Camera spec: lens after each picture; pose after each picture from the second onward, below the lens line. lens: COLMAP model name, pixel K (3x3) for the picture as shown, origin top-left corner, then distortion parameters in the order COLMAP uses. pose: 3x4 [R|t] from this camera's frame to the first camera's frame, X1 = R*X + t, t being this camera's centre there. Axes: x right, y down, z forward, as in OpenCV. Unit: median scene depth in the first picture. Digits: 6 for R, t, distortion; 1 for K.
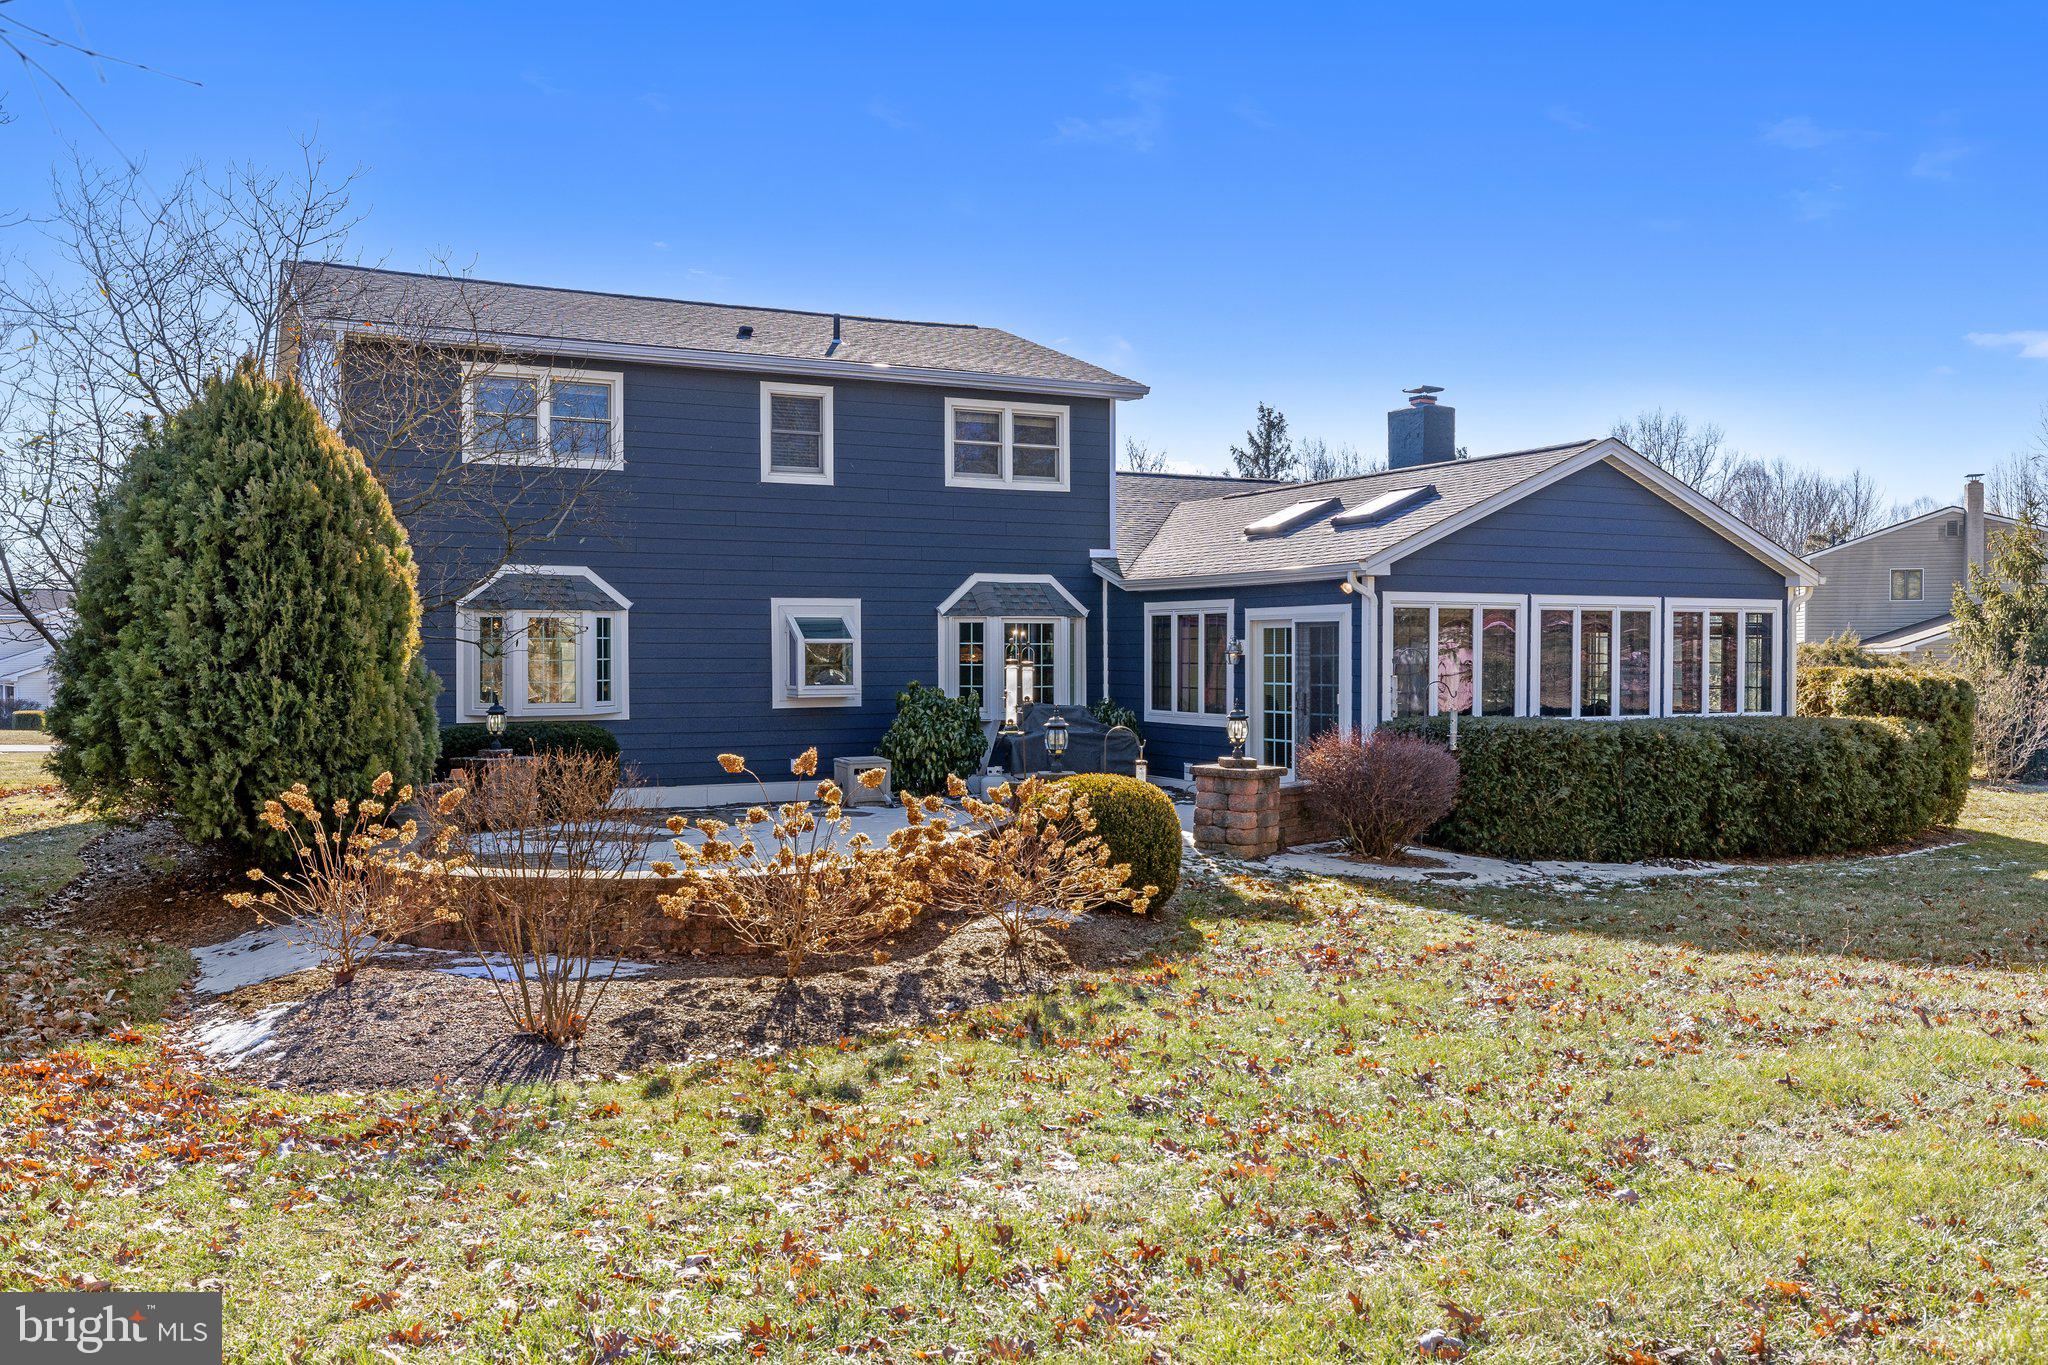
lens RADIAL K [[1678.6, 0, 1021.6], [0, 1678.6, 684.5], [0, 0, 1]] dist [-0.011001, -0.003887]
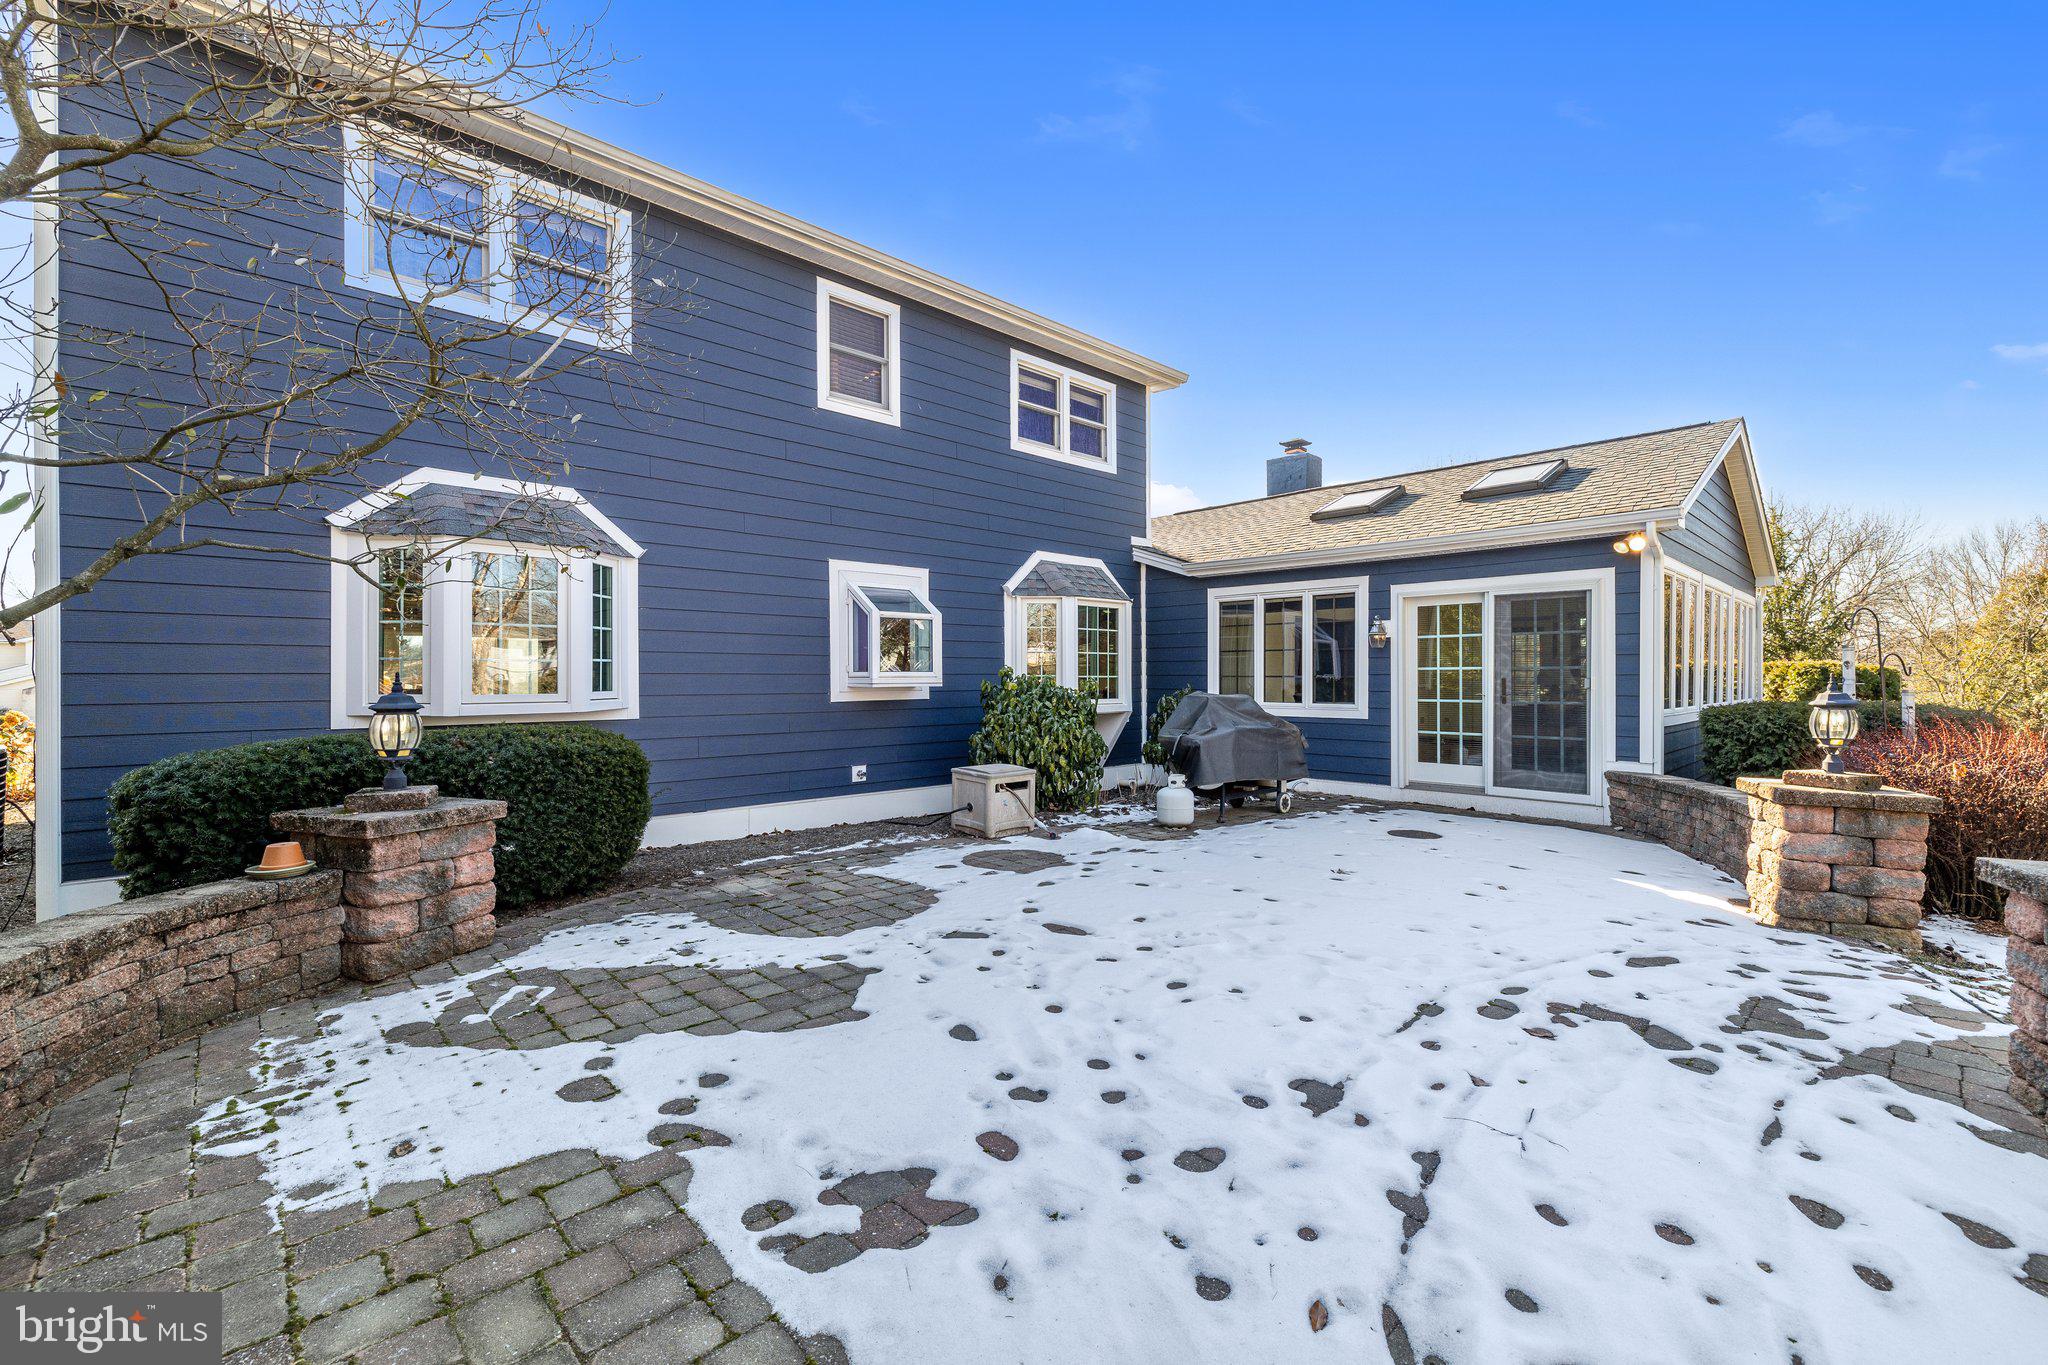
lens RADIAL K [[867.1, 0, 1031.4], [0, 867.1, 679.0], [0, 0, 1]] dist [0.003208, -0.000211]
pose [[0.959303, 0.000799, 0.282378, -0.170348], [0.002771, 0.999921, -0.012241, 0.009004], [-0.282366, 0.012525, 0.959225, 0.580283]]
